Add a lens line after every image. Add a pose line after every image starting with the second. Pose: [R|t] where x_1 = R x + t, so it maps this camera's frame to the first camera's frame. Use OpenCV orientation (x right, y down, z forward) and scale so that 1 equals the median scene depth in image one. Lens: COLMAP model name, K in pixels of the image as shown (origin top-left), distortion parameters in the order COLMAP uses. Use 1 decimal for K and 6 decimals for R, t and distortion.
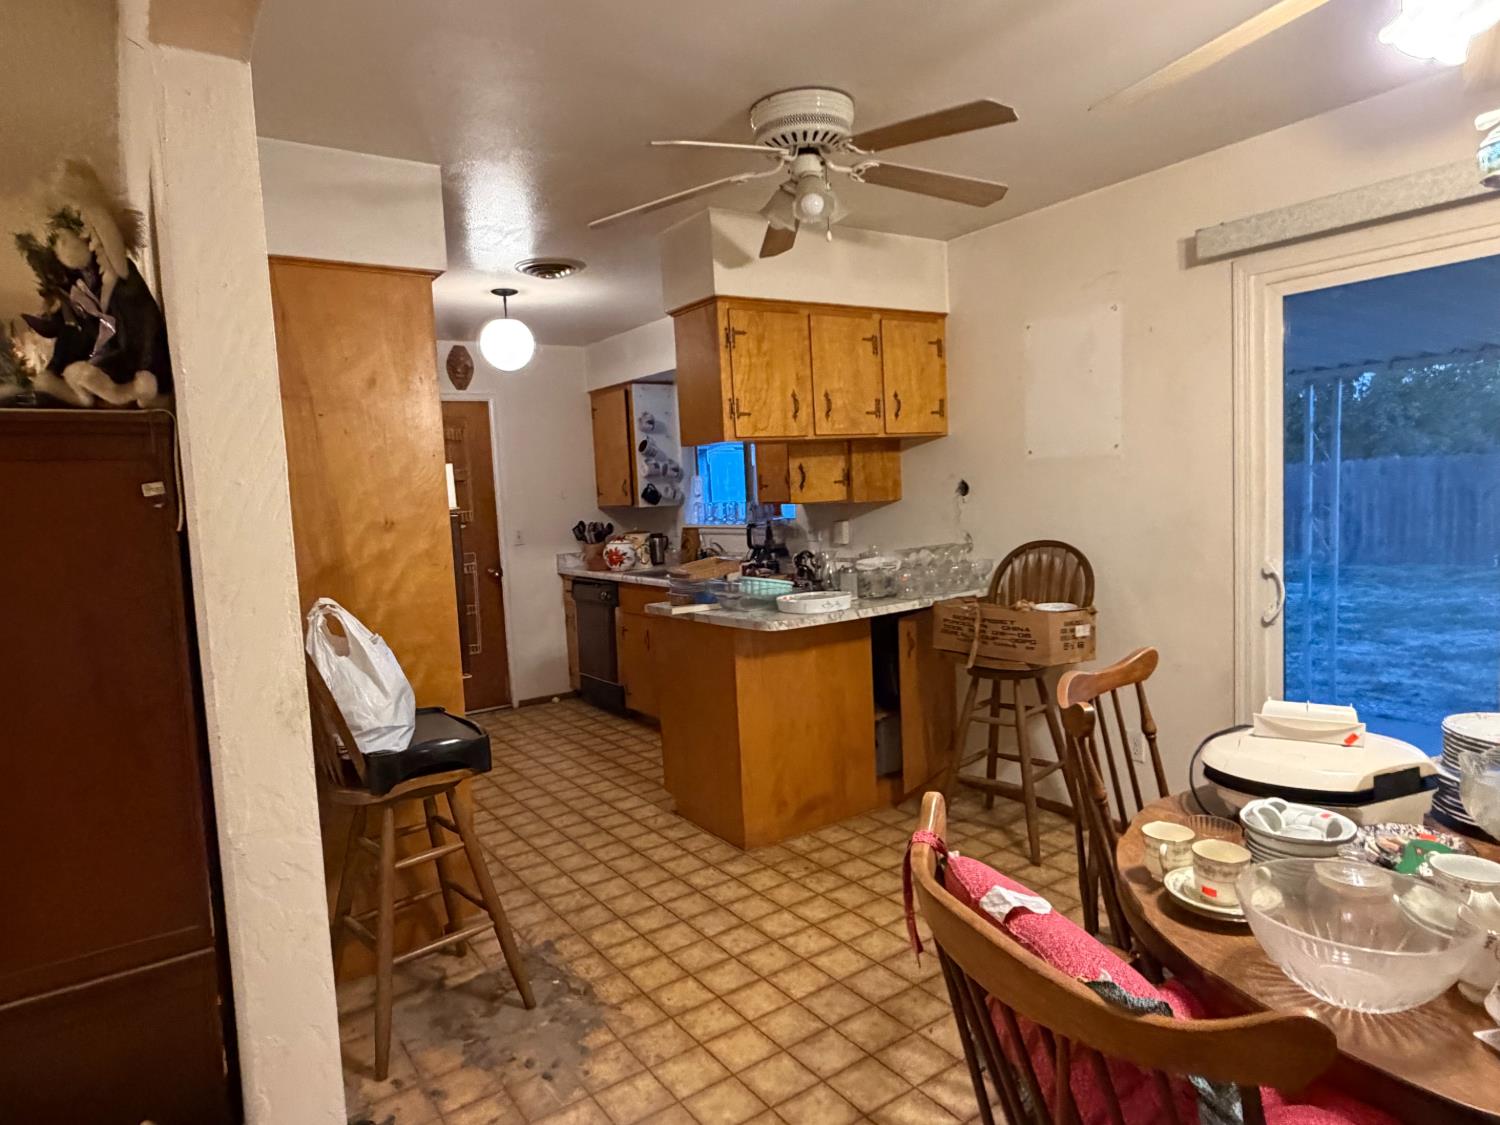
lens RADIAL K [[906.2, 0, 744.9], [0, 906.2, 564.6], [0, 0, 1]] dist [0.003648, 0.000881]
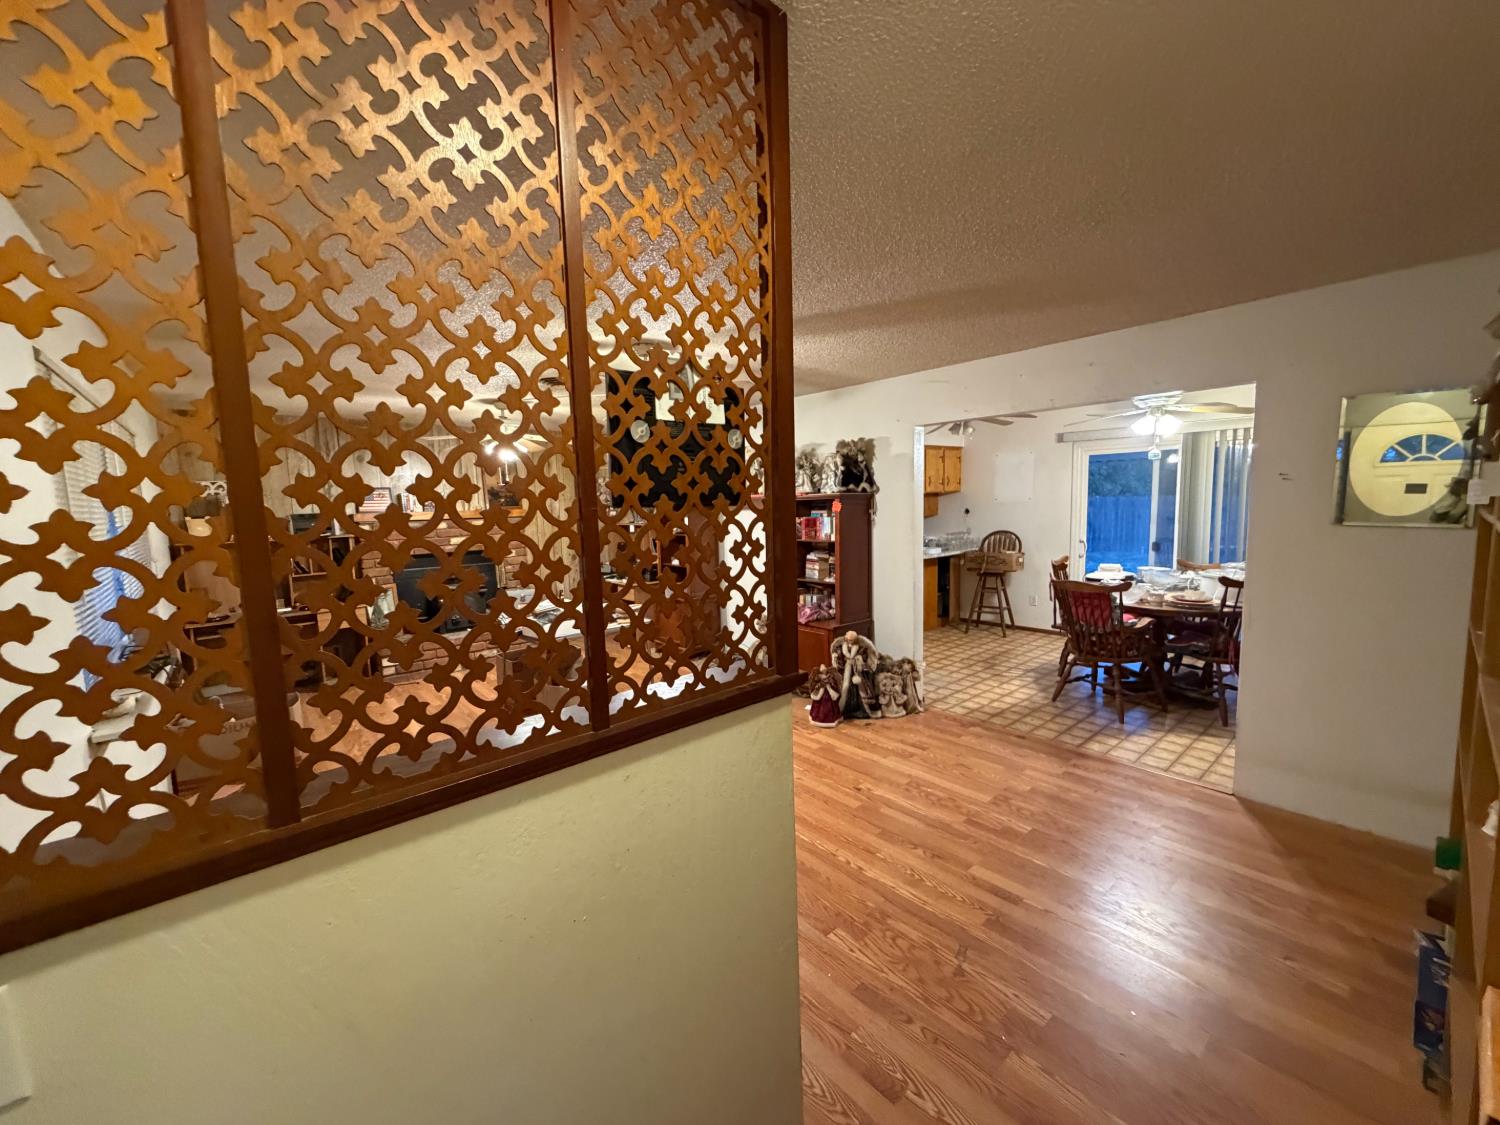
lens RADIAL K [[600.1, 0, 747.0], [0, 600.1, 561.9], [0, 0, 1]] dist [0.002700, -0.000619]
pose [[0.993672, 0.012053, 0.111671, -0.742705], [-0.013477, 0.999837, 0.012006, 0.066523], [-0.111508, -0.013435, 0.993673, -0.868613]]
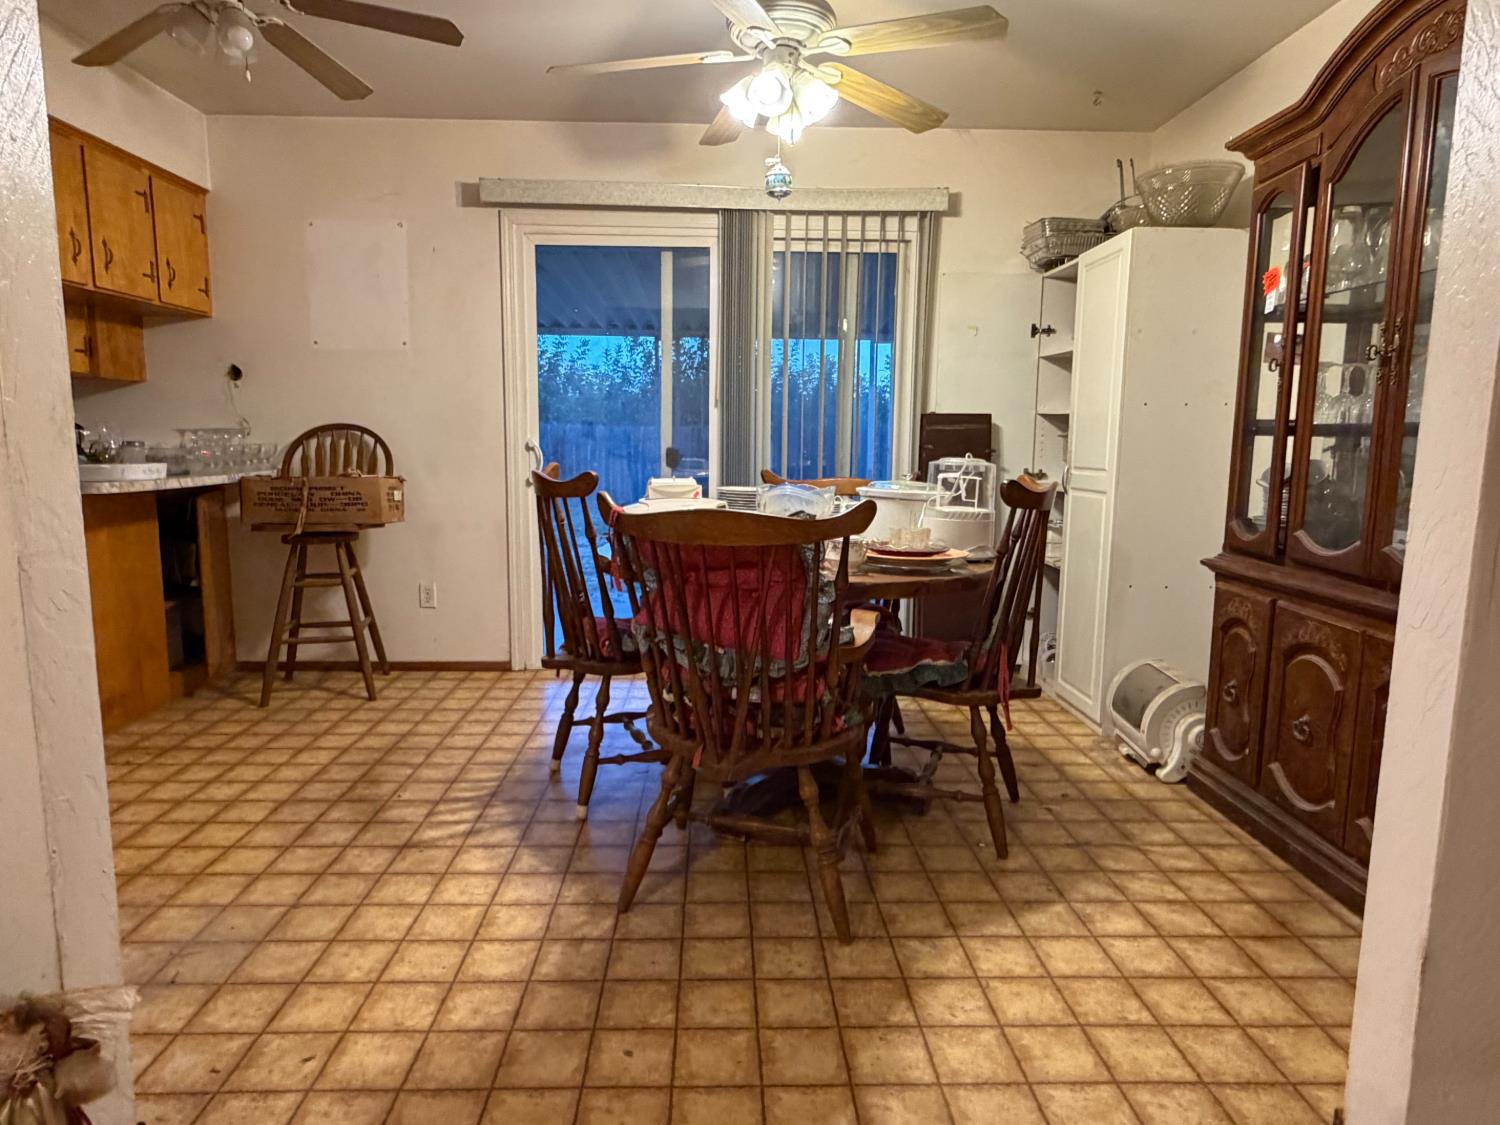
lens RADIAL K [[905.9, 0, 741.1], [0, 905.9, 562.1], [0, 0, 1]] dist [0.000945, 0.000590]
pose [[0.543215, -0.058163, 0.837577, -0.369737], [0.034728, 0.998300, 0.046801, 0.117479], [-0.838875, 0.003665, 0.544312, -0.015636]]
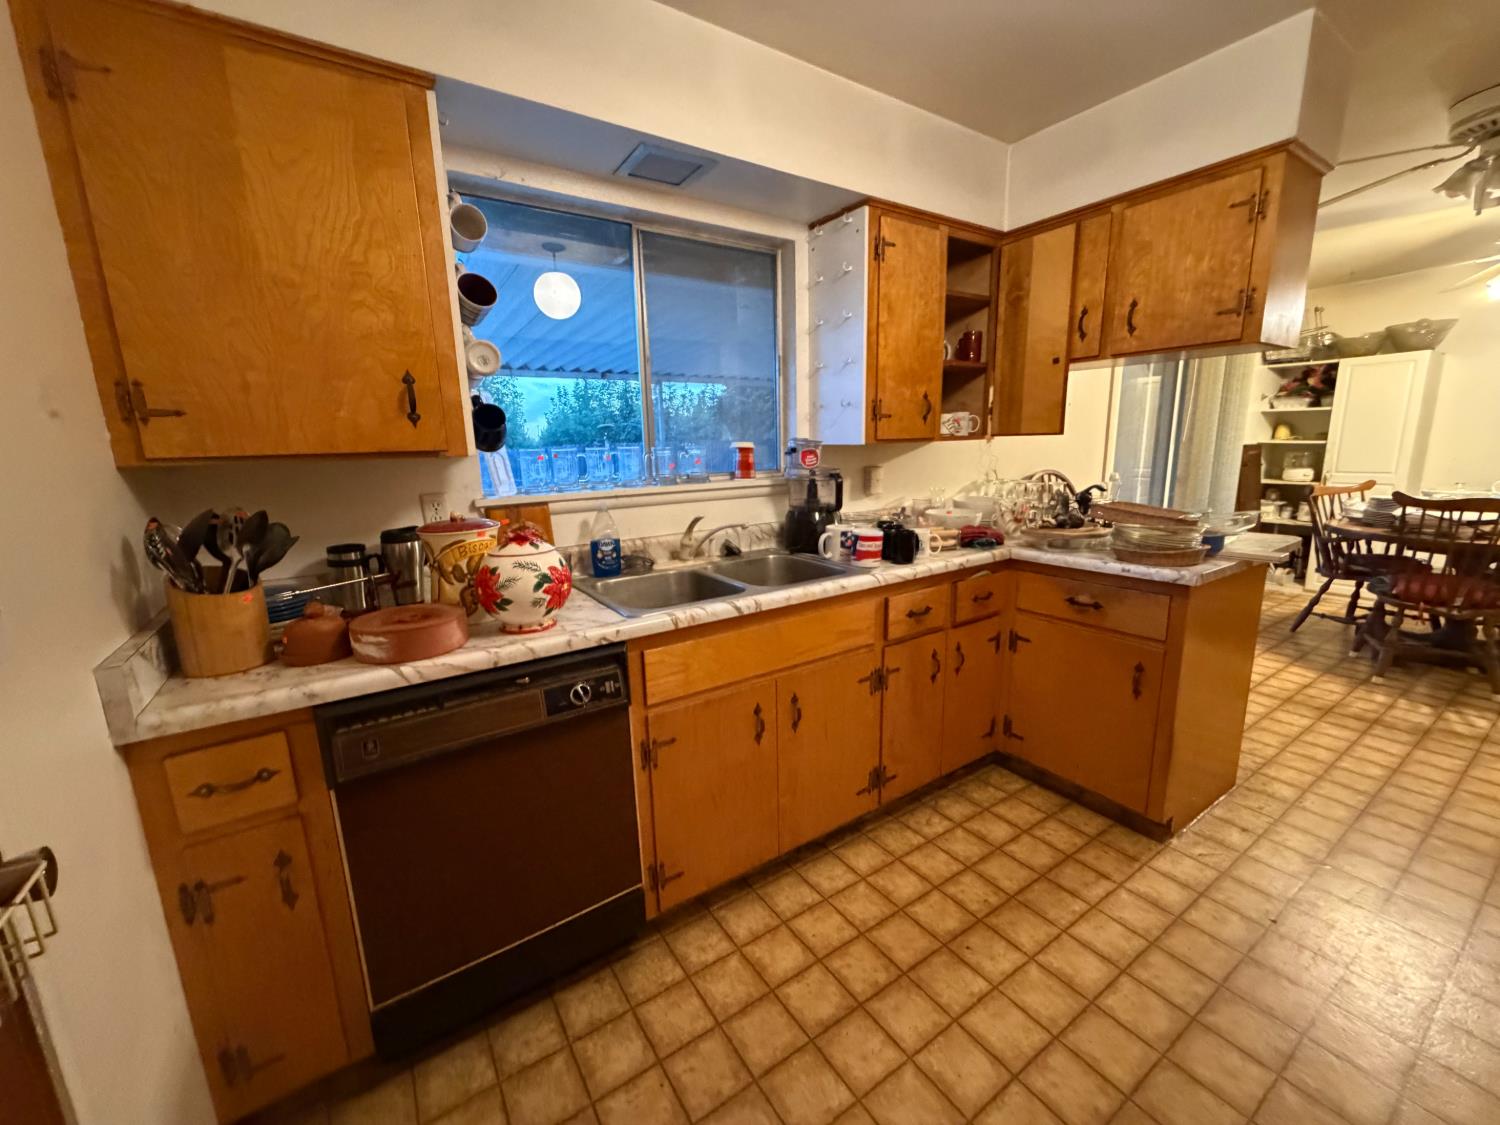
lens RADIAL K [[603.1, 0, 750.0], [0, 603.1, 562.5], [0, 0, 1]] dist [0.002131, -0.000001]
pose [[0.012948, -0.148088, 0.988889, -0.654388], [0.110364, 0.983141, 0.145783, -0.077388], [-0.993807, 0.107251, 0.029073, 1.565965]]
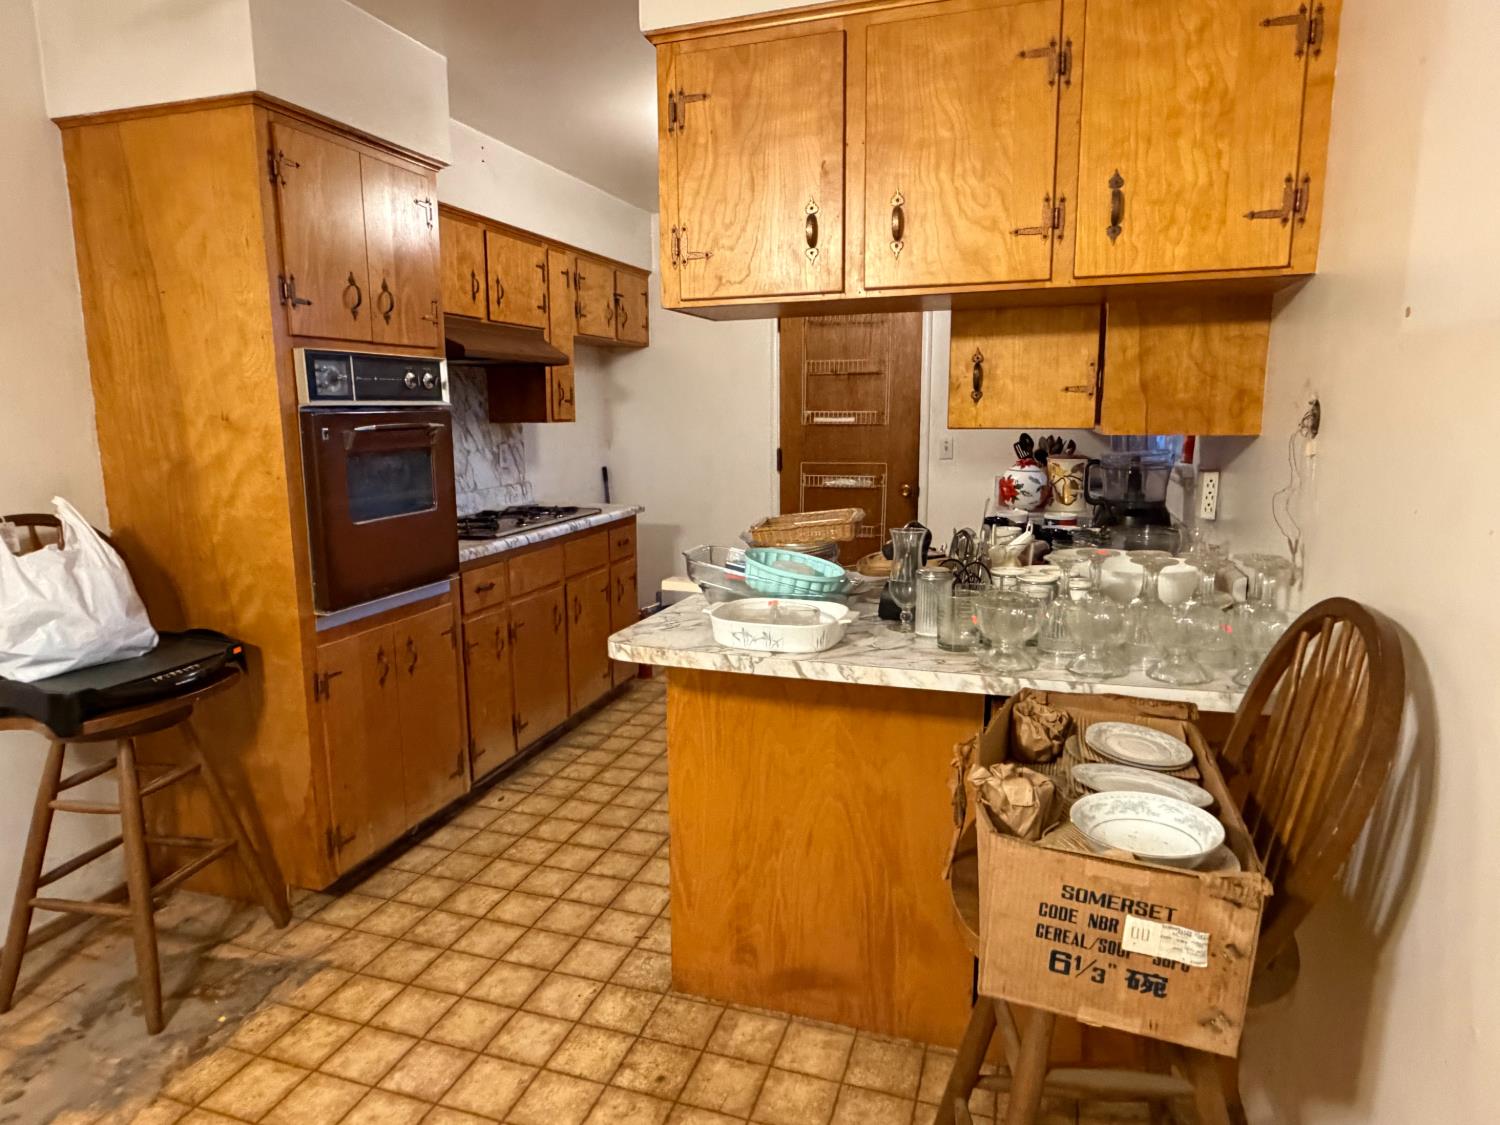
lens RADIAL K [[905.9, 0, 741.1], [0, 905.9, 562.1], [0, 0, 1]] dist [0.000945, 0.000590]
pose [[0.604245, 0.180955, -0.775979, 0.481470], [-0.092006, 0.983202, 0.157635, -0.075563], [0.791469, -0.023856, 0.610743, 0.707742]]
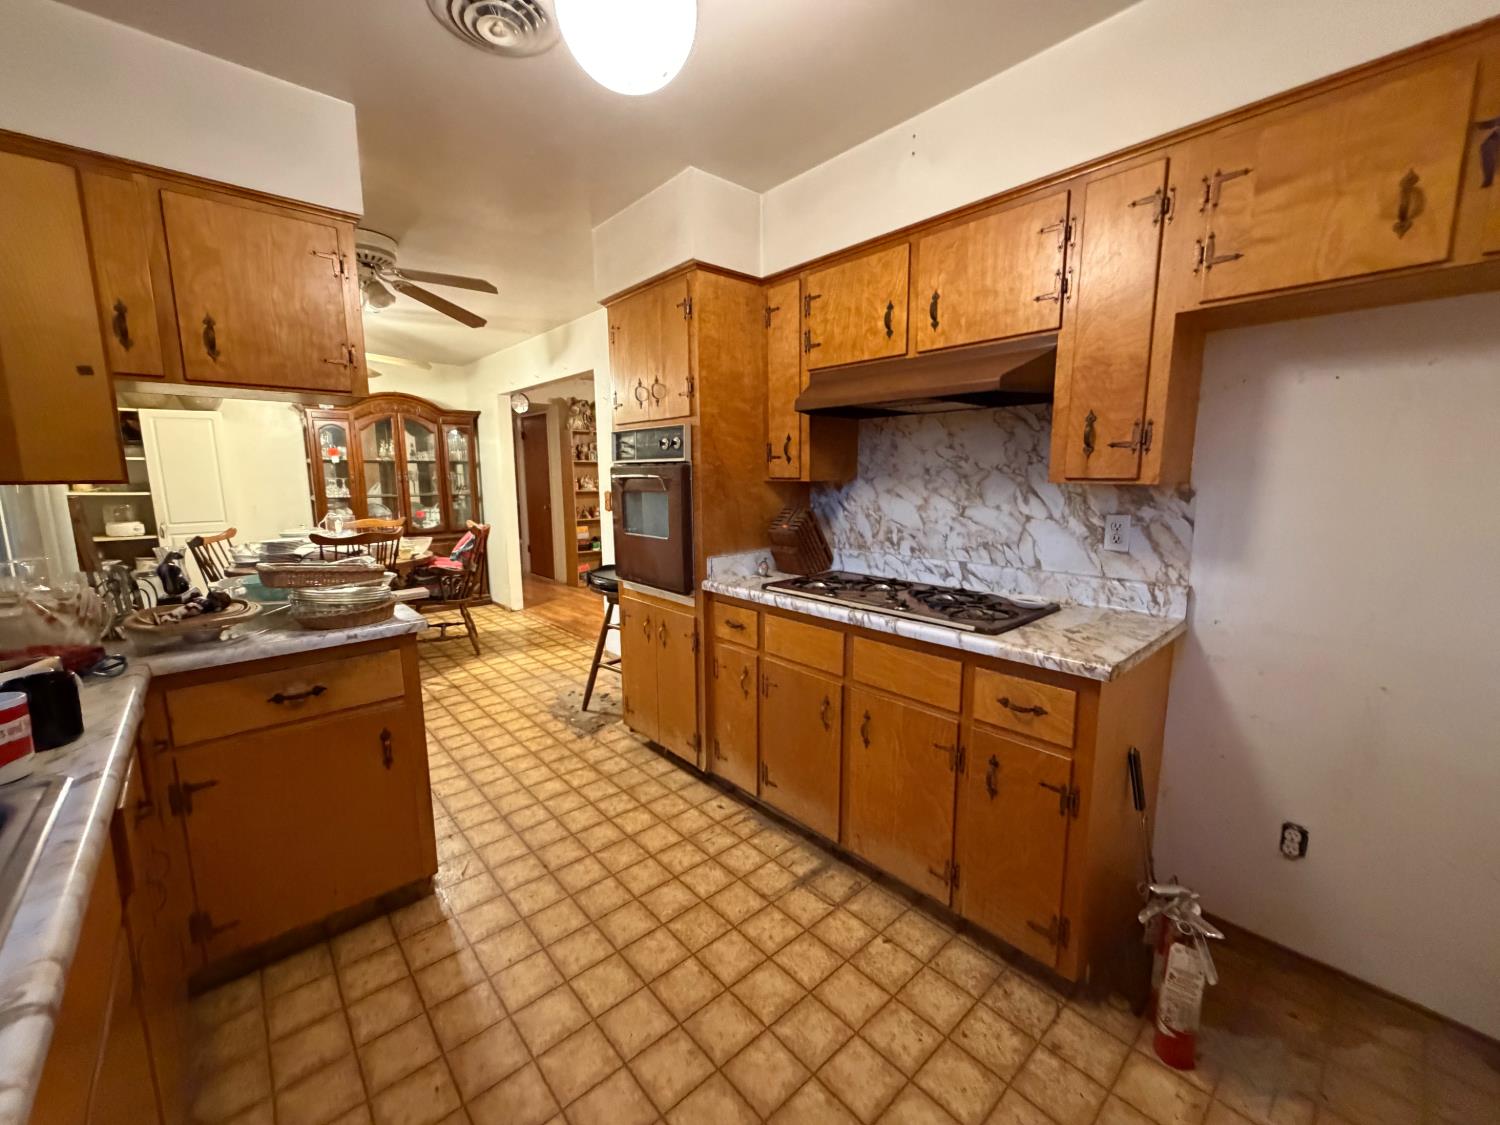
lens RADIAL K [[600.1, 0, 747.0], [0, 600.1, 561.9], [0, 0, 1]] dist [0.002700, -0.000619]
pose [[-0.990556, 0.074199, -0.115300, -0.356694], [0.044803, 0.969921, 0.239262, -0.112100], [0.129584, 0.231837, -0.964085, 1.737972]]
